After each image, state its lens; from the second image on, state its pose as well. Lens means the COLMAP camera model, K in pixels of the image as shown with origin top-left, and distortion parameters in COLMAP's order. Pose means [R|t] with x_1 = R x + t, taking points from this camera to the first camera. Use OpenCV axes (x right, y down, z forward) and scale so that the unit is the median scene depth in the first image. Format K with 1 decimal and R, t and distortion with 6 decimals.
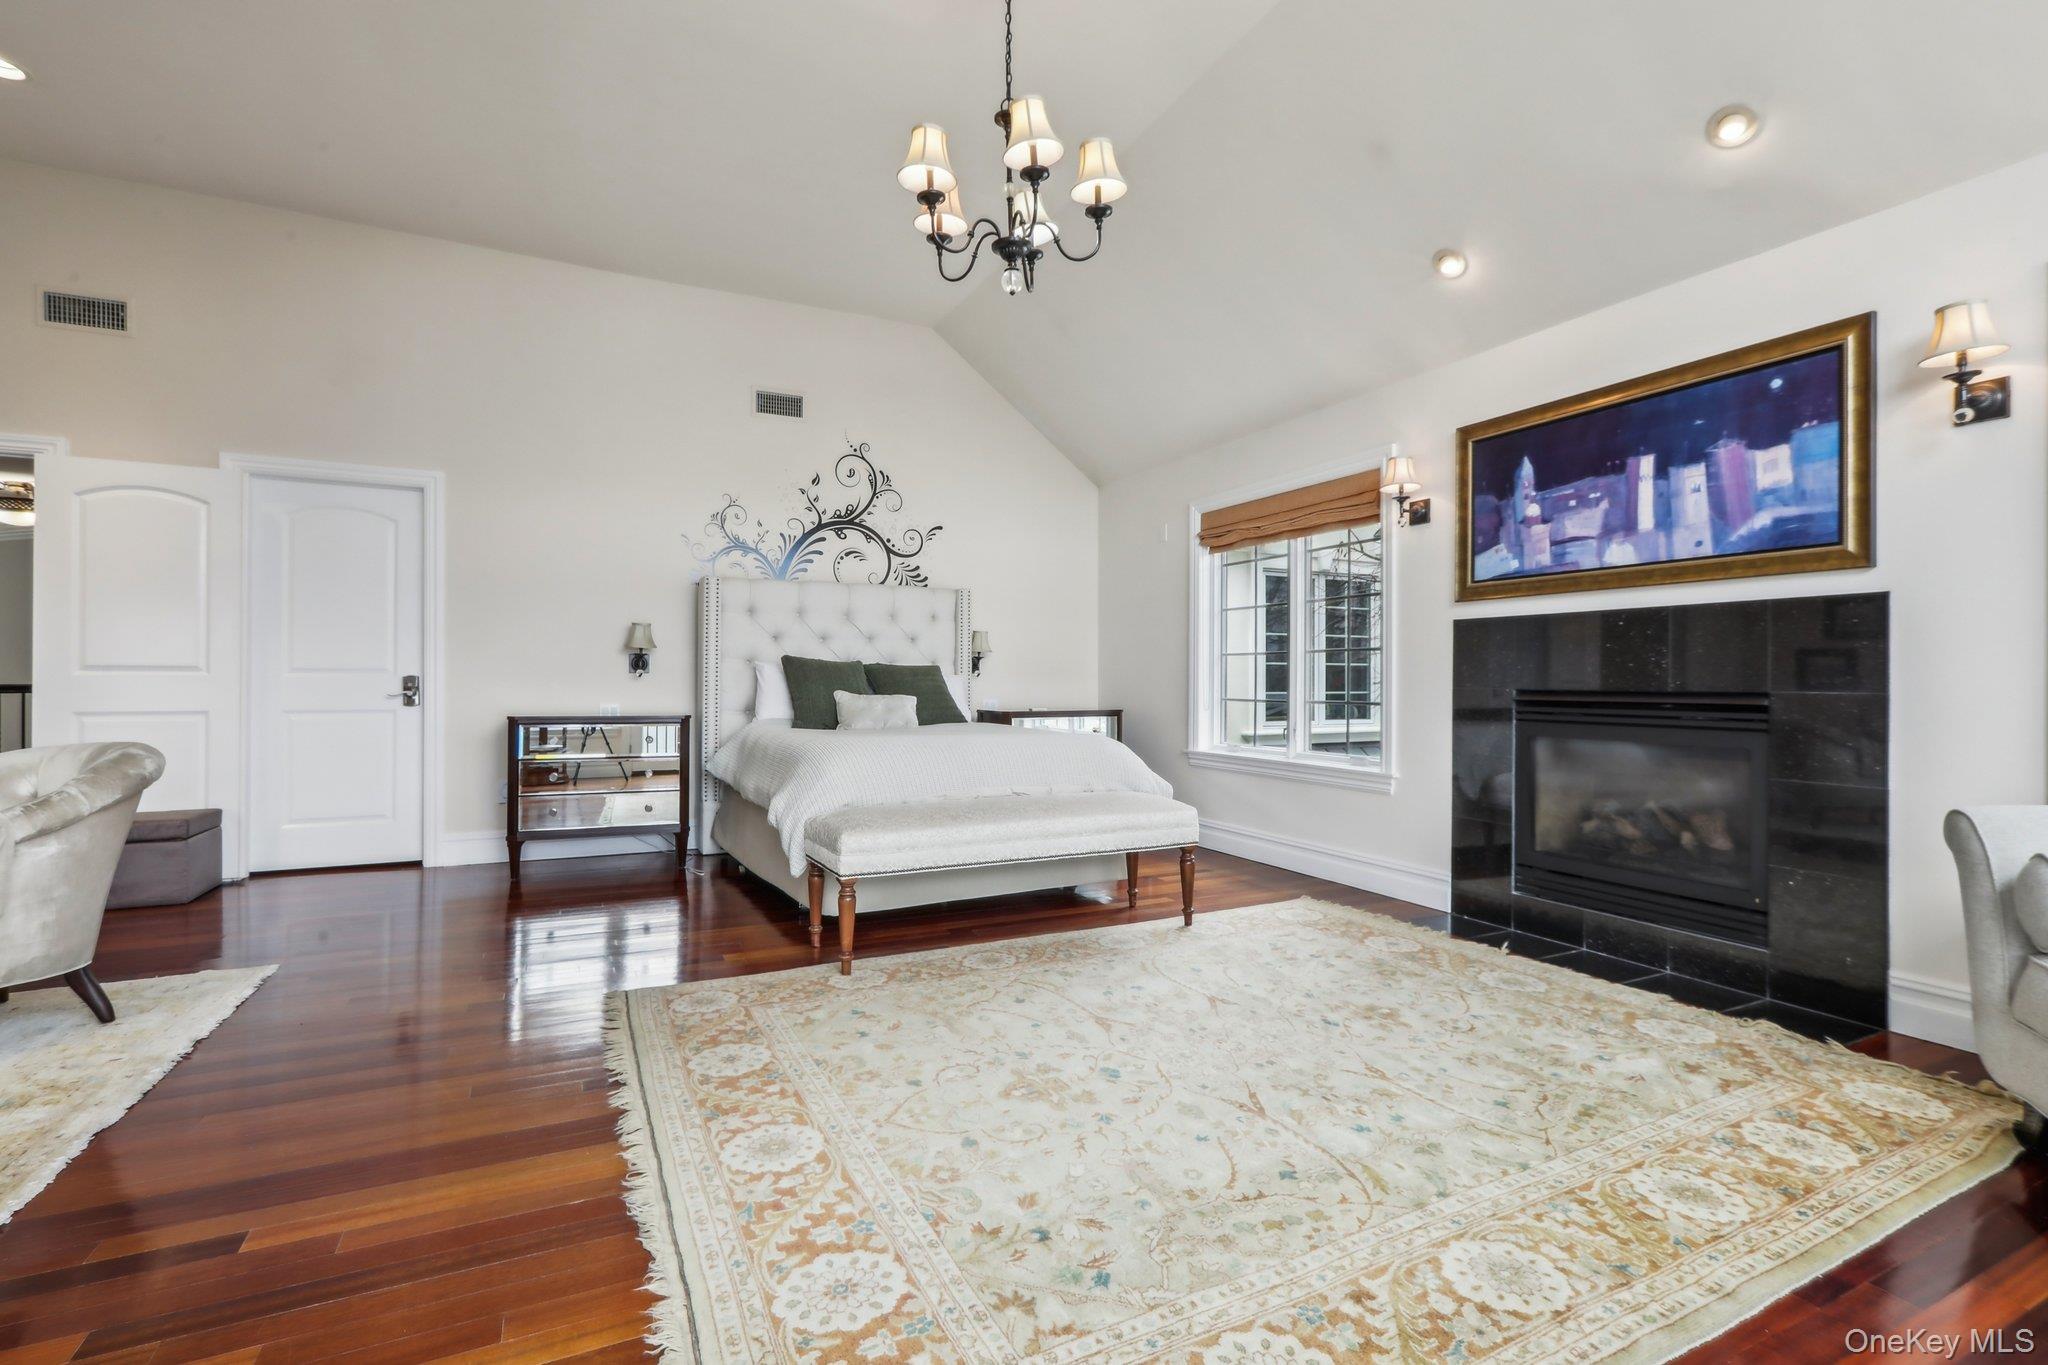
lens RADIAL K [[905.6, 0, 1033.2], [0, 905.6, 679.7], [0, 0, 1]] dist [0.000758, -0.001153]
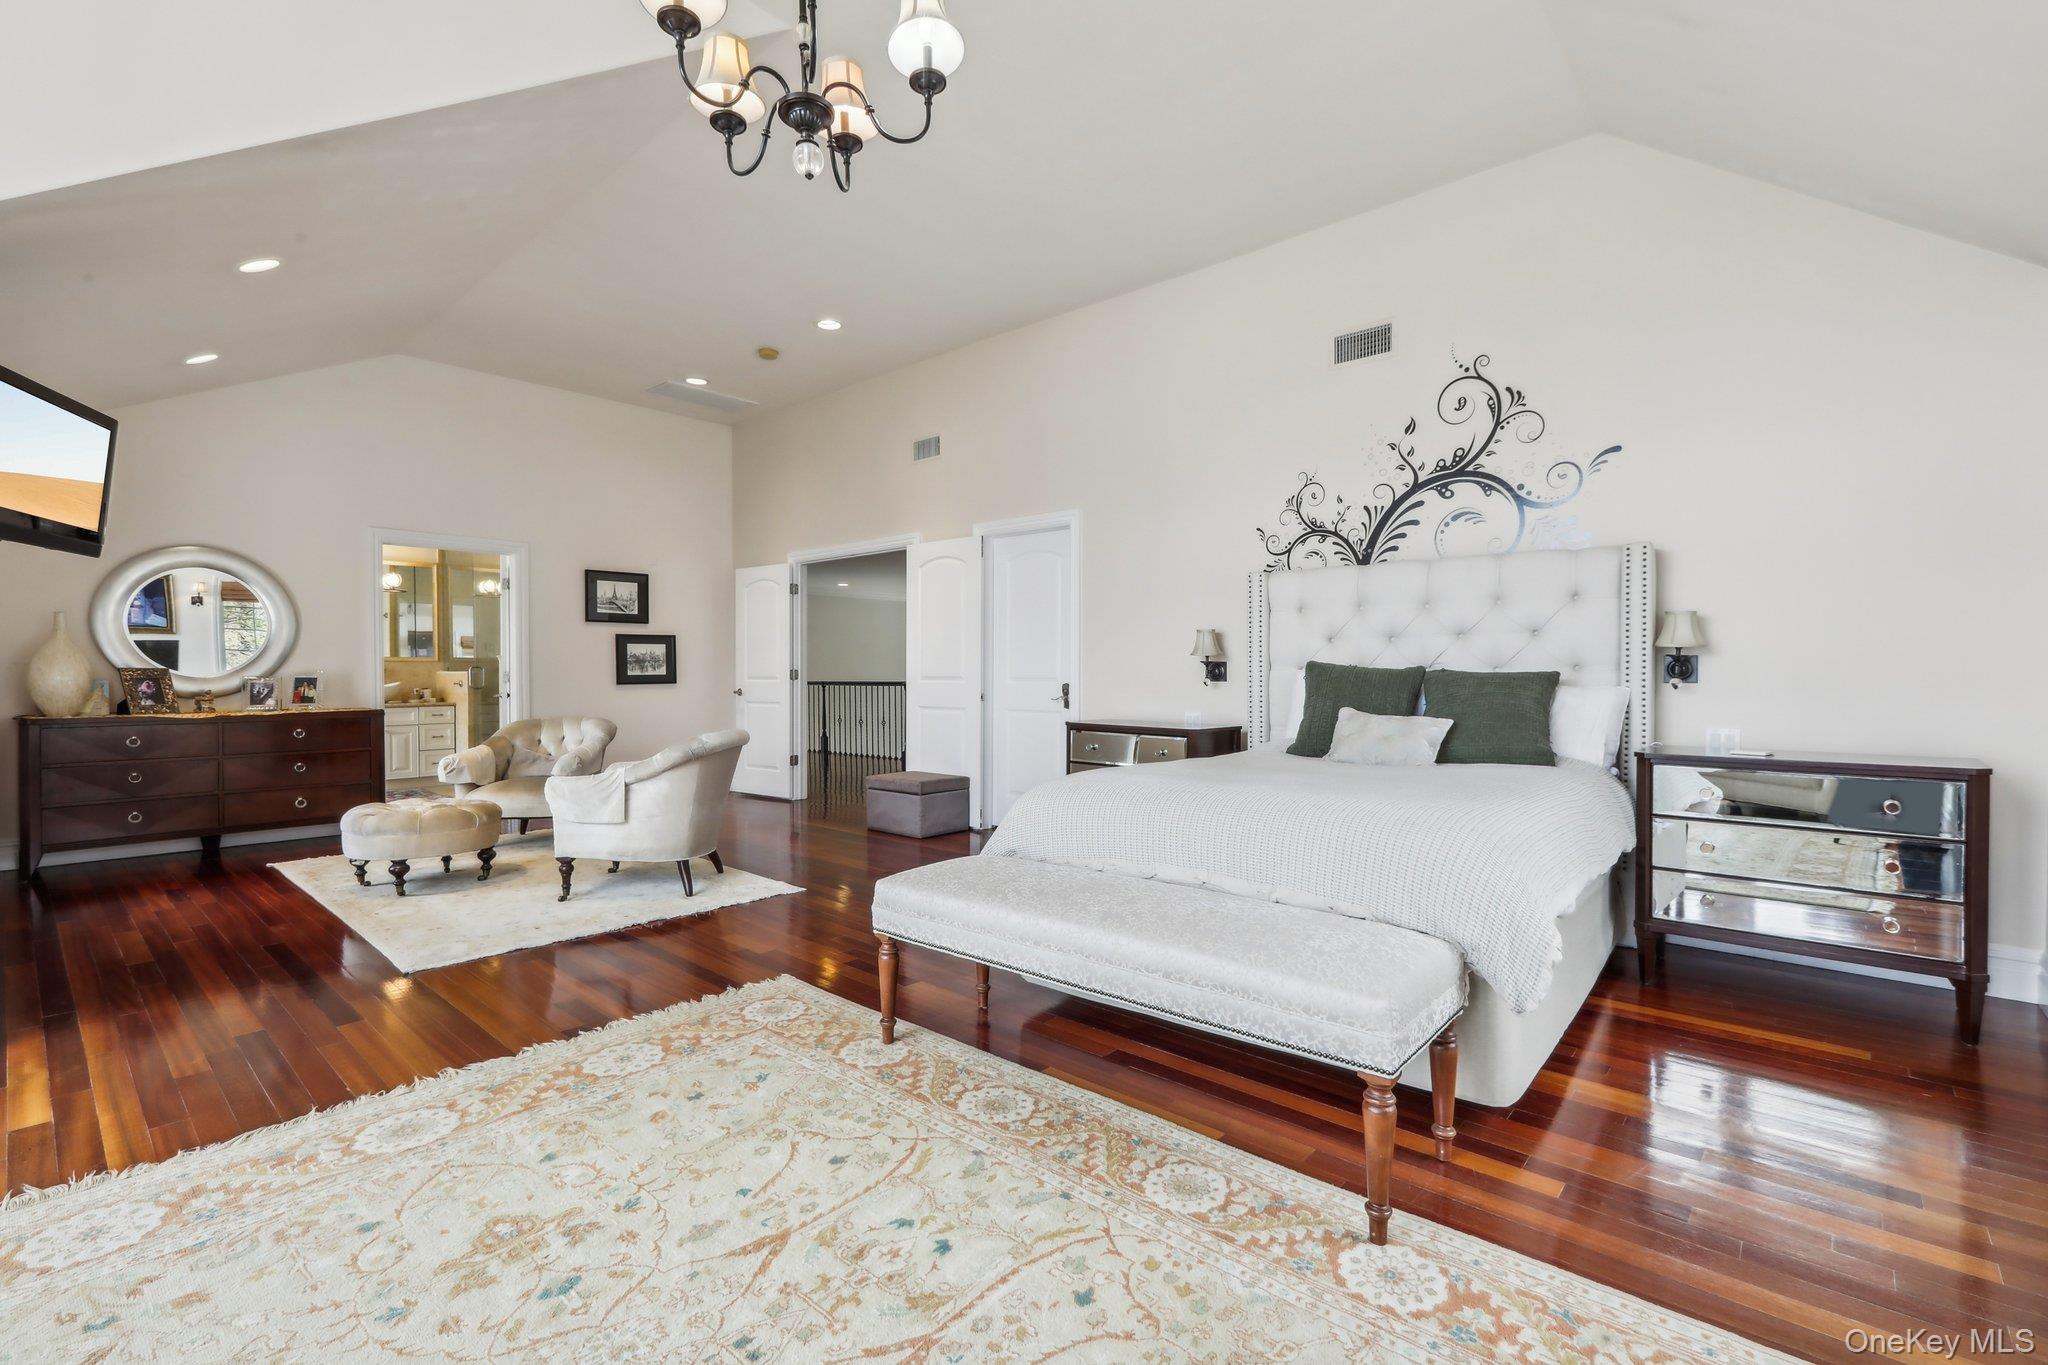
lens RADIAL K [[905.6, 0, 1032.7], [0, 905.6, 679.0], [0, 0, 1]] dist [0.000758, -0.001153]
pose [[0.392296, 0.001957, -0.919837, 0.395434], [-0.001638, 0.999998, 0.001429, -0.012611], [0.919838, 0.000946, 0.392298, 0.491801]]
